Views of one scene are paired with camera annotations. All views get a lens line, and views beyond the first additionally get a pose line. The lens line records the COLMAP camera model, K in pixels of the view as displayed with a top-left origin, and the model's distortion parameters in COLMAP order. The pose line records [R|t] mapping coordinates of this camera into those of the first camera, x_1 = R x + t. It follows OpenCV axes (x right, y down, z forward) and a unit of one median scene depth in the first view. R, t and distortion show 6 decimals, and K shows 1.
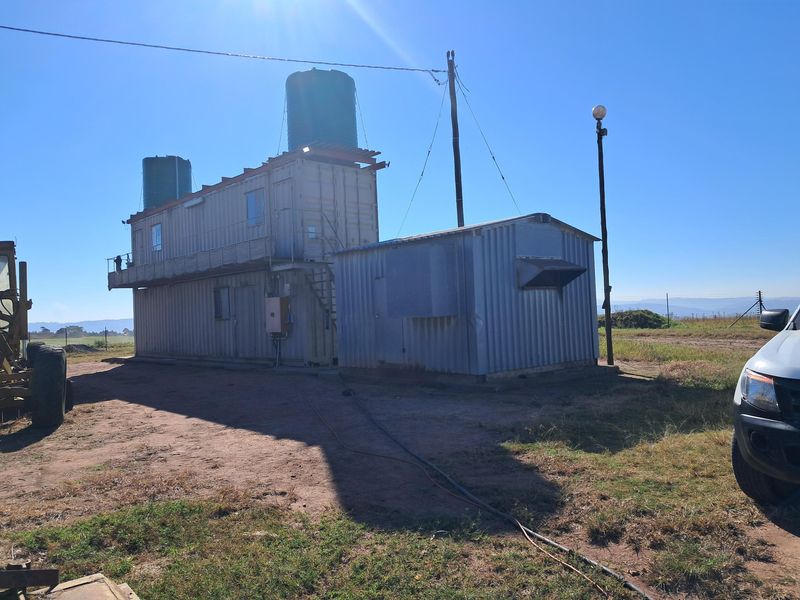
lens RADIAL K [[667.1, 0, 396.9], [0, 667.1, 299.4], [0, 0, 1]] dist [0.015574, -0.026024]
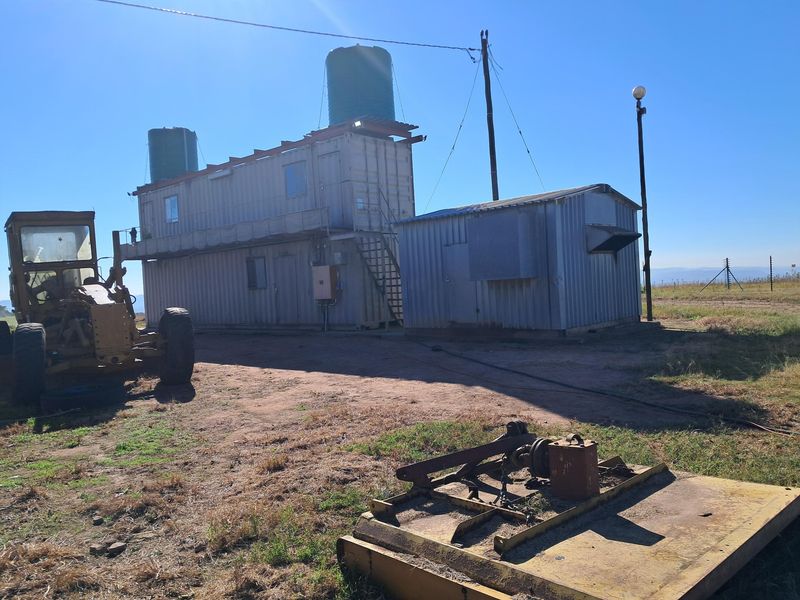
lens RADIAL K [[667.1, 0, 403.2], [0, 667.1, 300.9], [0, 0, 1]] dist [0.015574, -0.026024]
pose [[0.995437, -0.015089, 0.094217, -0.154272], [0.011171, 0.999056, 0.041982, 0.009456], [-0.094762, -0.040738, 0.994666, -0.055505]]
